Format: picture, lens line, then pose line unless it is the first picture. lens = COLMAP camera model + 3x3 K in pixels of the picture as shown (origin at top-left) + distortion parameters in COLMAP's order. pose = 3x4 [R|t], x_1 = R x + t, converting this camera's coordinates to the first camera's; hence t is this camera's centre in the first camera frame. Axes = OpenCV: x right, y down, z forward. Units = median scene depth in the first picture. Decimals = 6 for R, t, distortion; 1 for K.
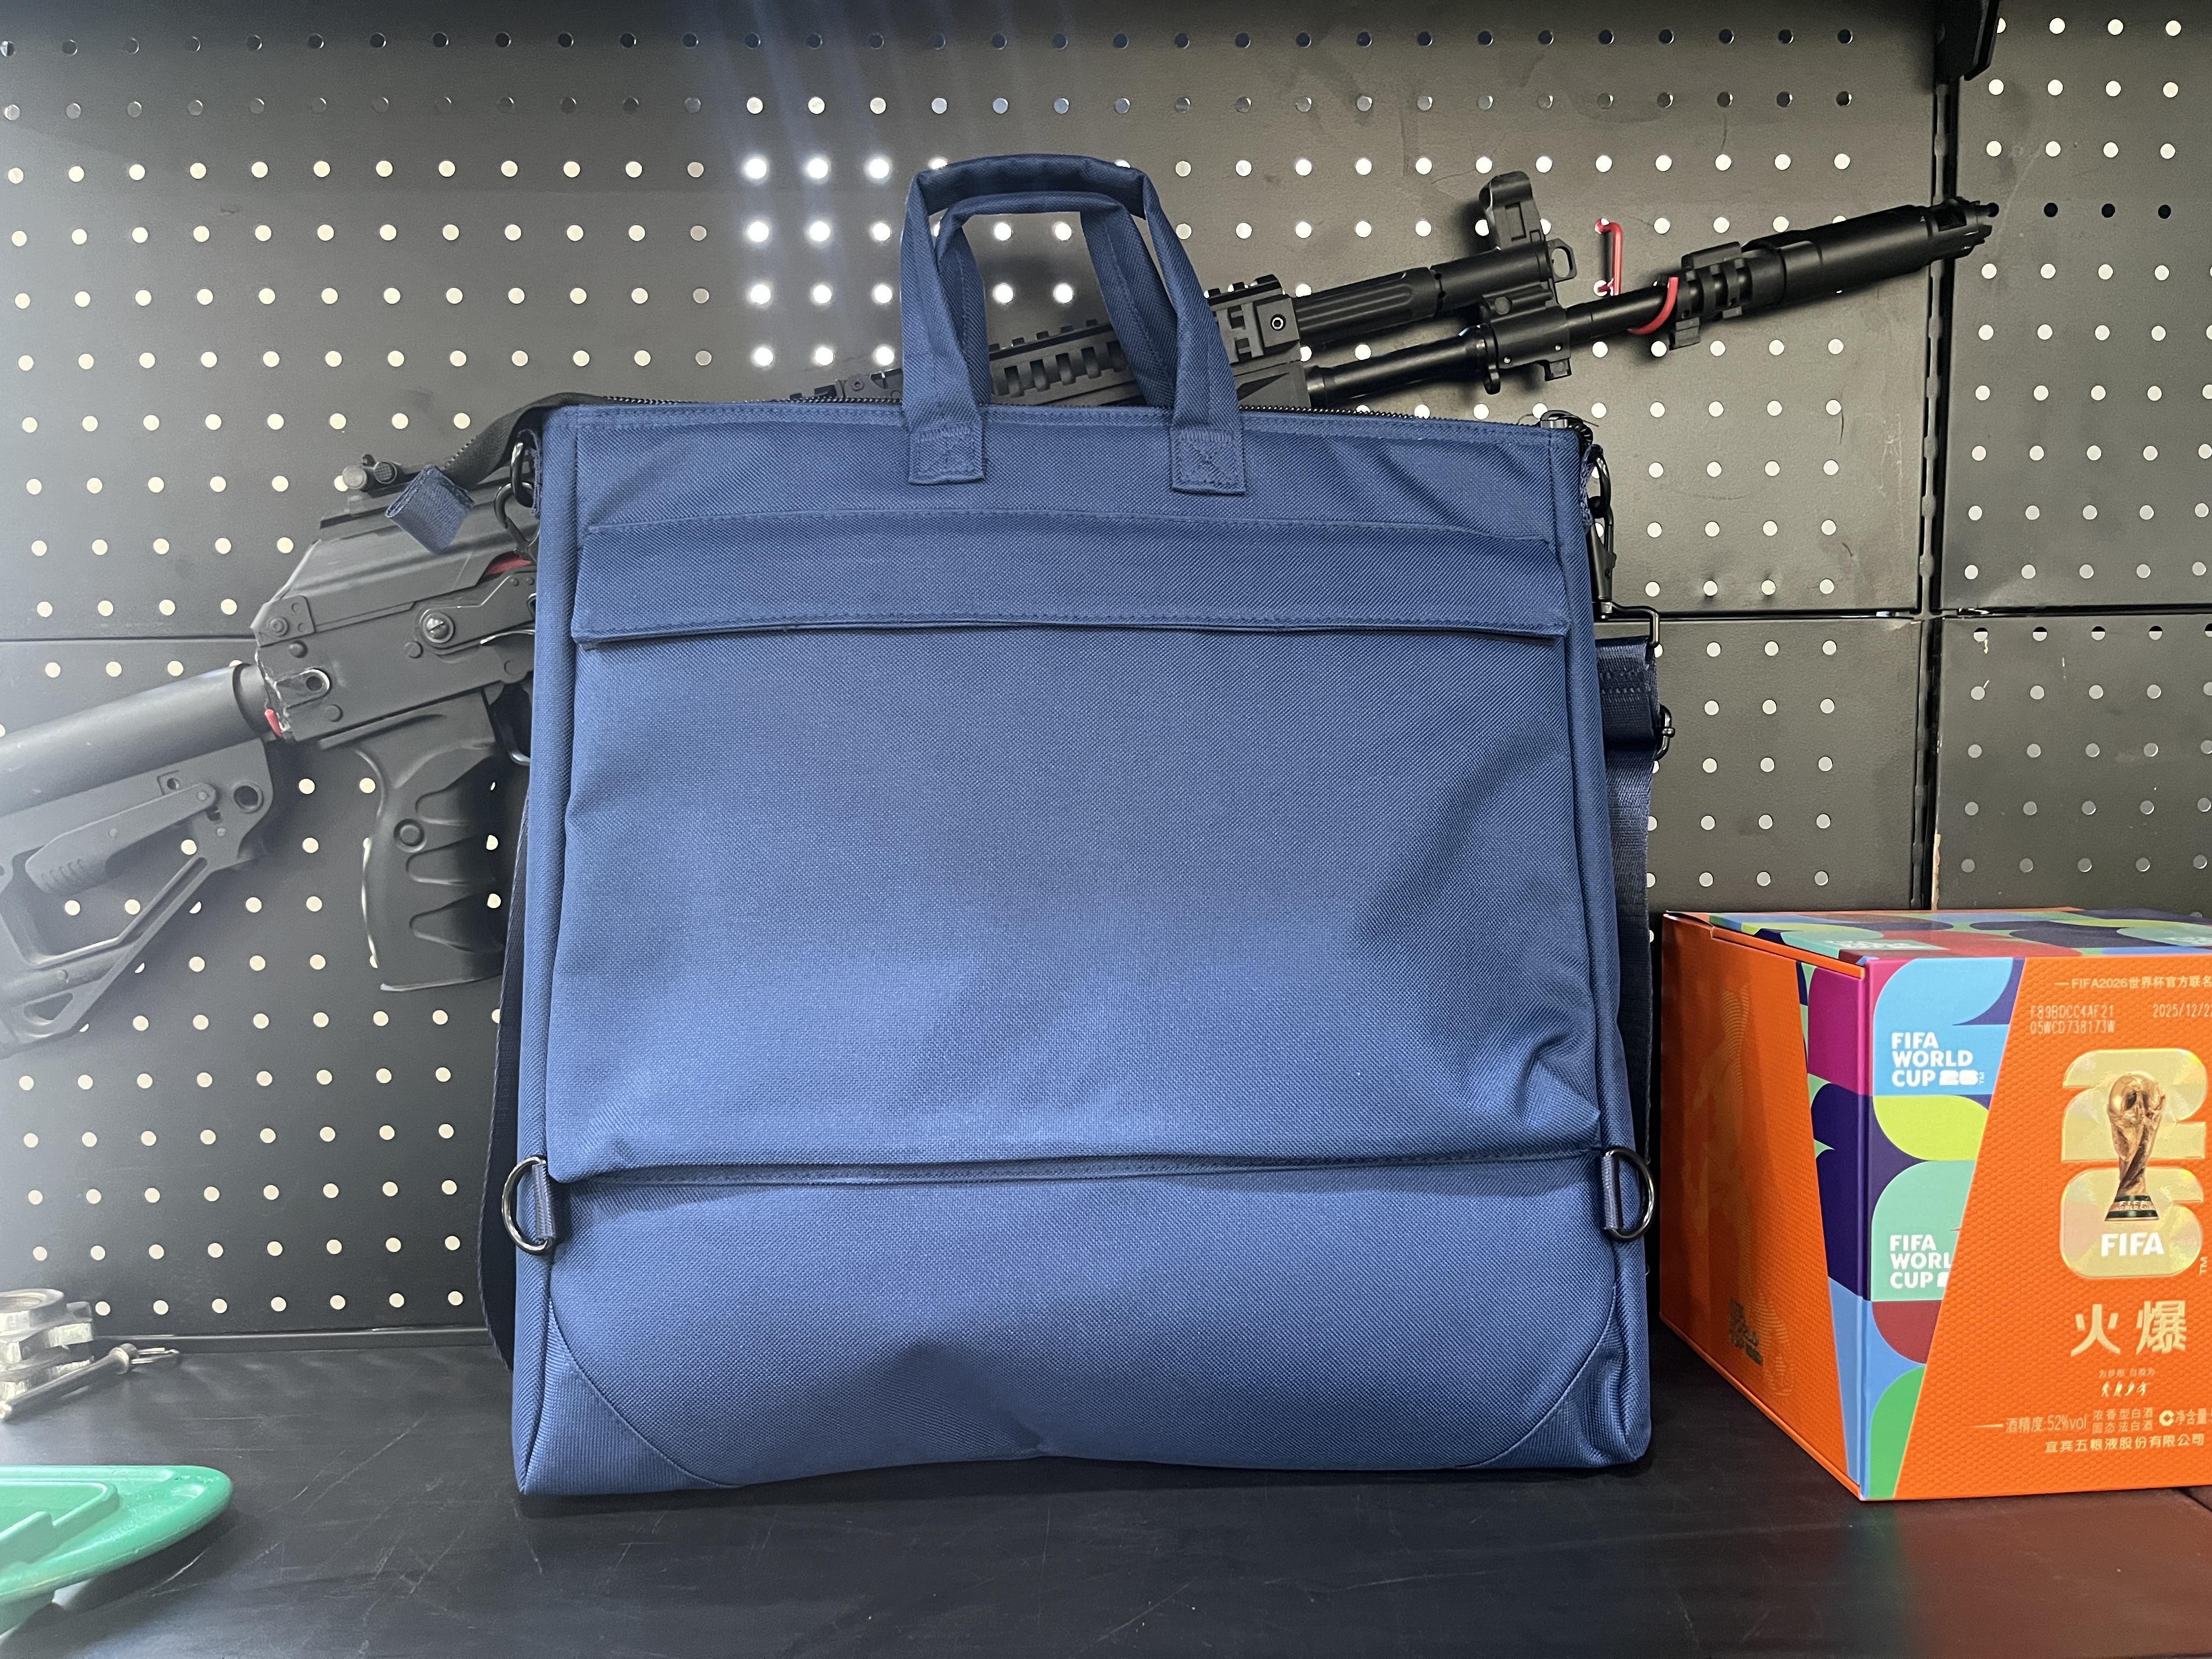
lens RADIAL K [[1683.0, 0, 1106.0], [0, 1683.0, 829.5], [0, 0, 1]] dist [0.025441, -0.114948]
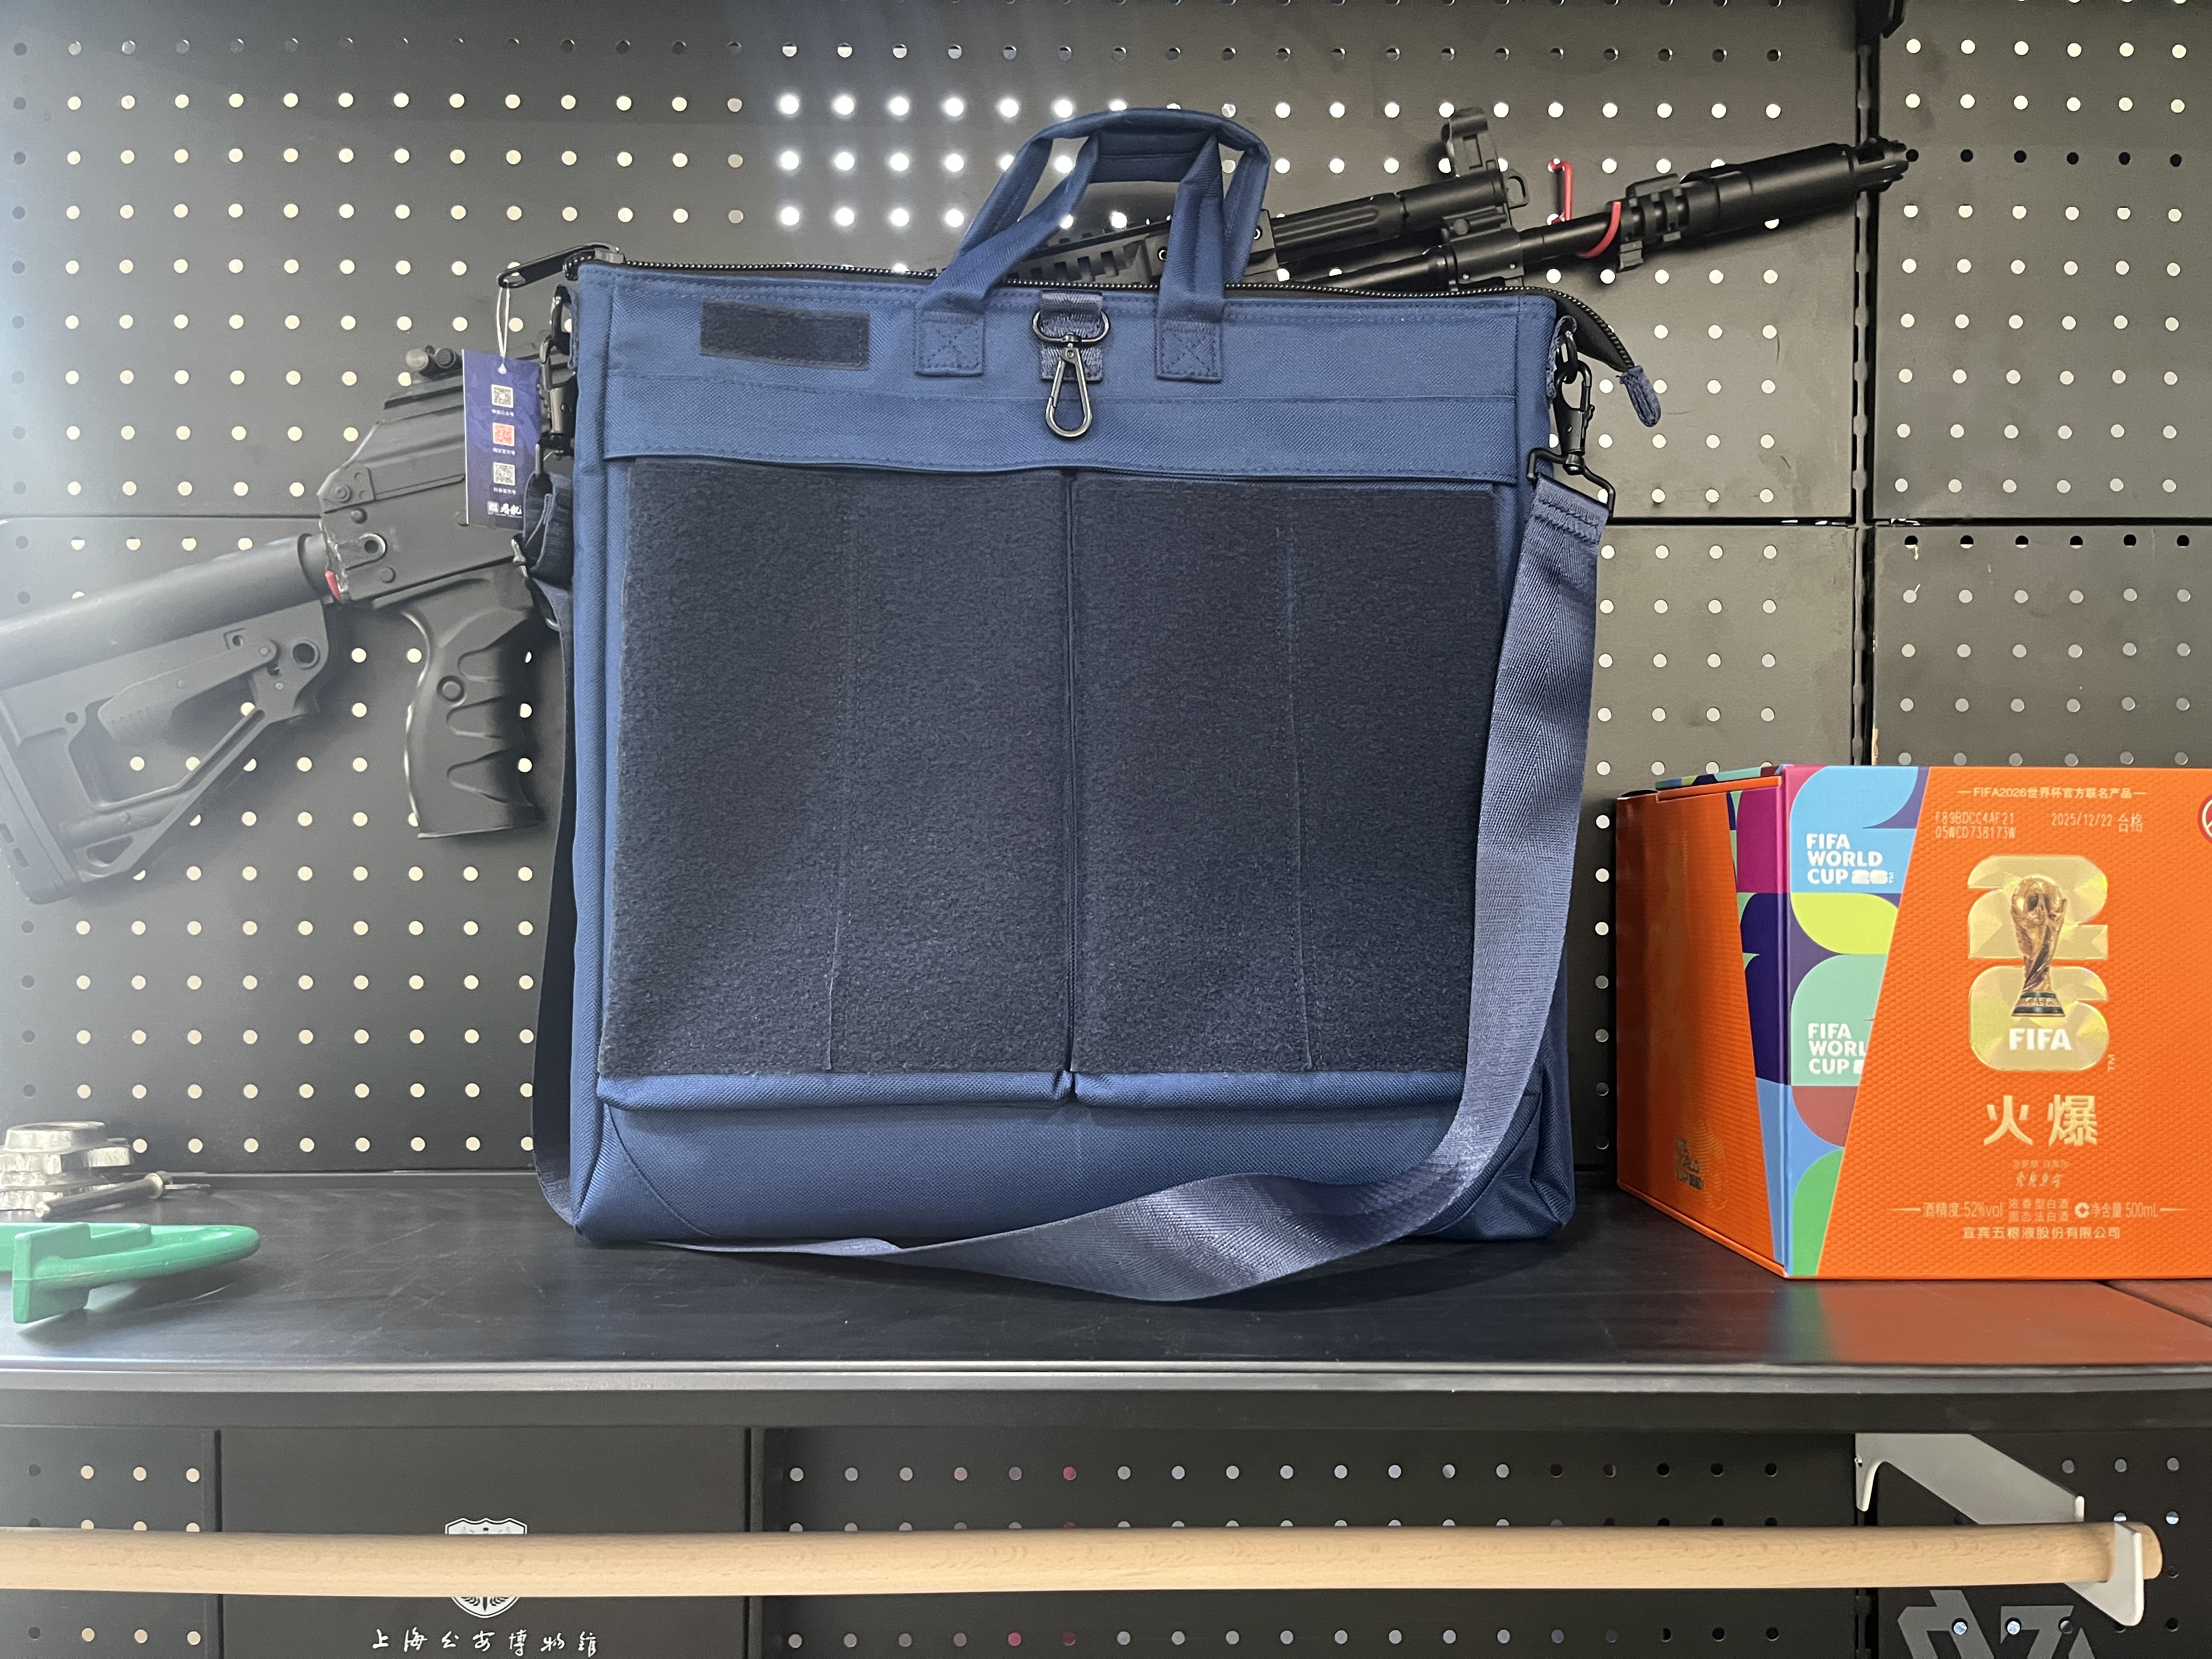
lens RADIAL K [[1682.8, 0, 1106.0], [0, 1682.8, 829.5], [0, 0, 1]] dist [0.006193, -0.094789]
pose [[0.999736, 0.016288, -0.016175, 0.027522], [-0.017405, 0.997290, -0.071484, 0.162212], [0.014967, 0.071746, 0.997311, -0.067208]]
